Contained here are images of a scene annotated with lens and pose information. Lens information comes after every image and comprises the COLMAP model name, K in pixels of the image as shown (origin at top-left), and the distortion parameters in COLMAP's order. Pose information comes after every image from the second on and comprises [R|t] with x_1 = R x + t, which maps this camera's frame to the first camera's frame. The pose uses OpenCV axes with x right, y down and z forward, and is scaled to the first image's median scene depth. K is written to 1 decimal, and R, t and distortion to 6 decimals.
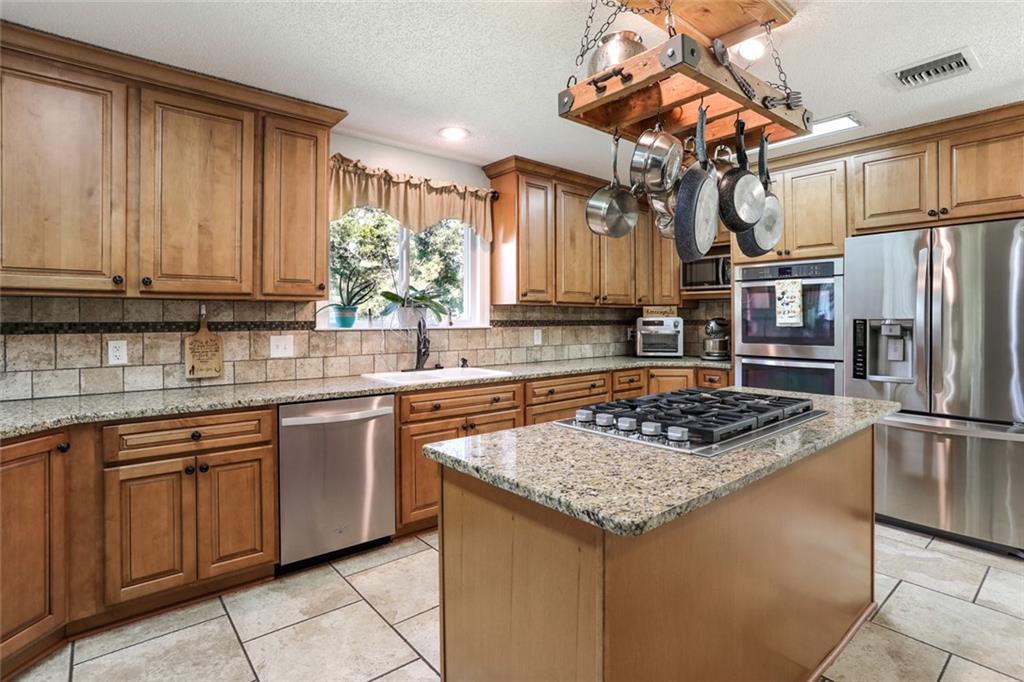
lens RADIAL K [[505.0, 0, 512.6], [0, 505.0, 313.2], [0, 0, 1]] dist [-0.011025, 0.000843]
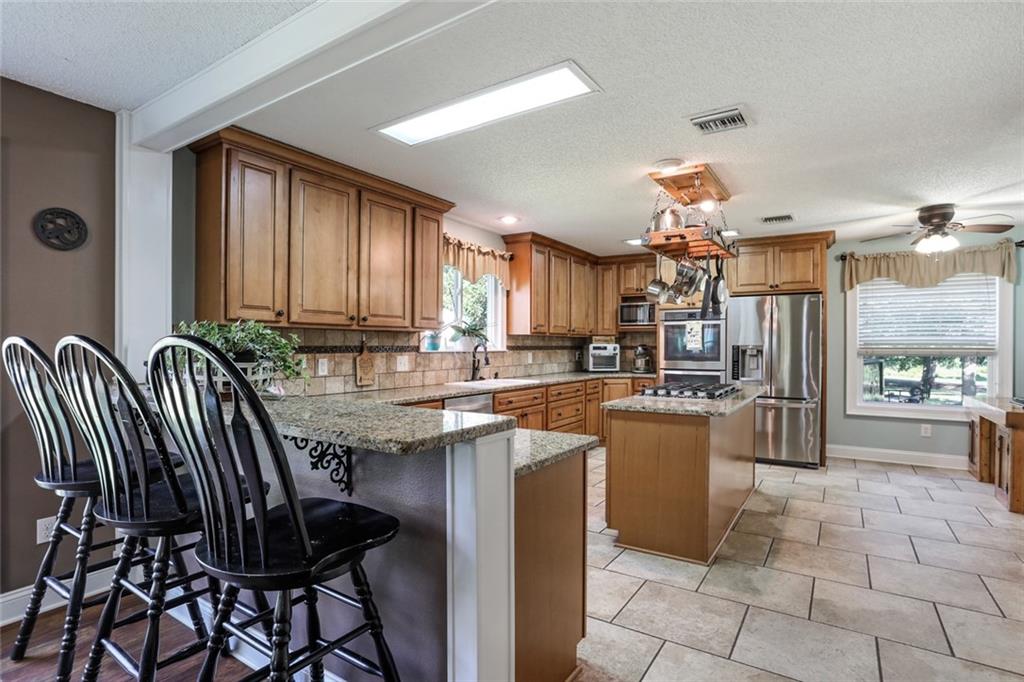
lens RADIAL K [[529.1, 0, 512.0], [0, 529.1, 341.0], [0, 0, 1]] dist [-0.004664, -0.000221]
pose [[0.950817, 0.005239, 0.309709, -0.543179], [-0.006106, 0.999980, 0.001829, -0.001790], [-0.309693, -0.003630, 0.950830, -0.444253]]
